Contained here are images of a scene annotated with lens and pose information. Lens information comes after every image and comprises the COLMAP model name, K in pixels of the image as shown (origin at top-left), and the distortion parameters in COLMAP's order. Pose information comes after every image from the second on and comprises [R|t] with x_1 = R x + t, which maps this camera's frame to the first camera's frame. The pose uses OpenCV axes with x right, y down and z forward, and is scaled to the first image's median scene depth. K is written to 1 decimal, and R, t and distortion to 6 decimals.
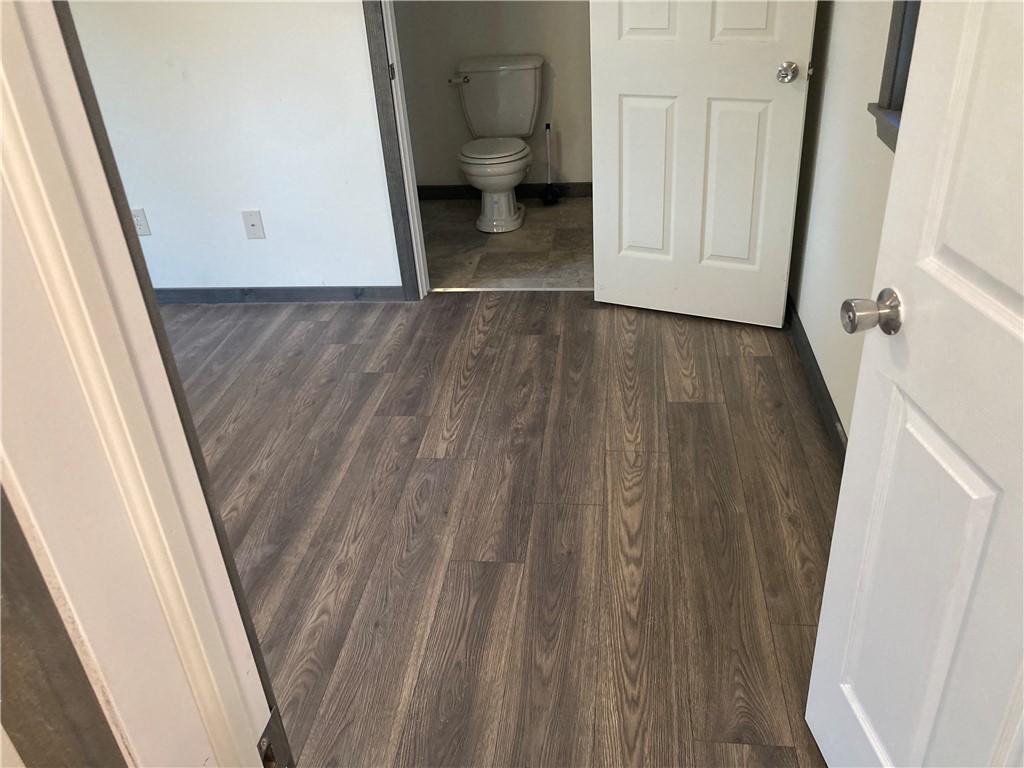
lens RADIAL K [[837.7, 0, 523.9], [0, 837.7, 379.7], [0, 0, 1]] dist [0.127545, -0.332622]
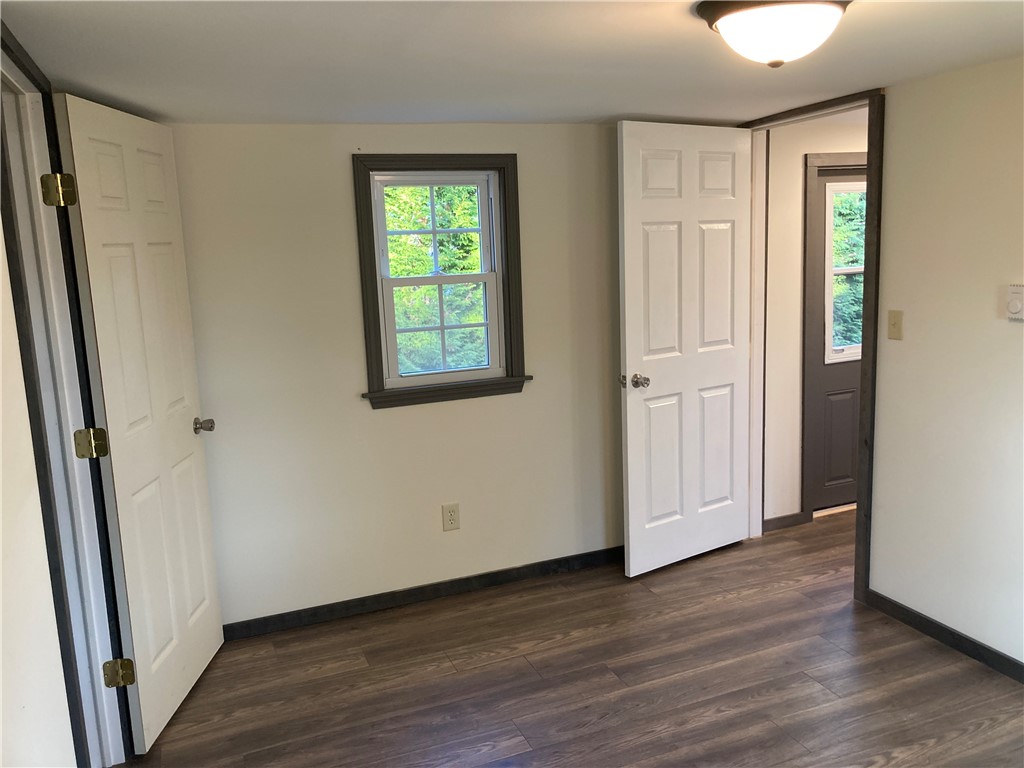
lens RADIAL K [[845.0, 0, 529.2], [0, 845.0, 371.0], [0, 0, 1]] dist [0.006475, 0.007021]
pose [[-0.476200, -0.067579, 0.876736, -1.072468], [0.490774, 0.806882, 0.328758, -0.666431], [-0.729640, 0.586834, -0.351071, 1.172205]]
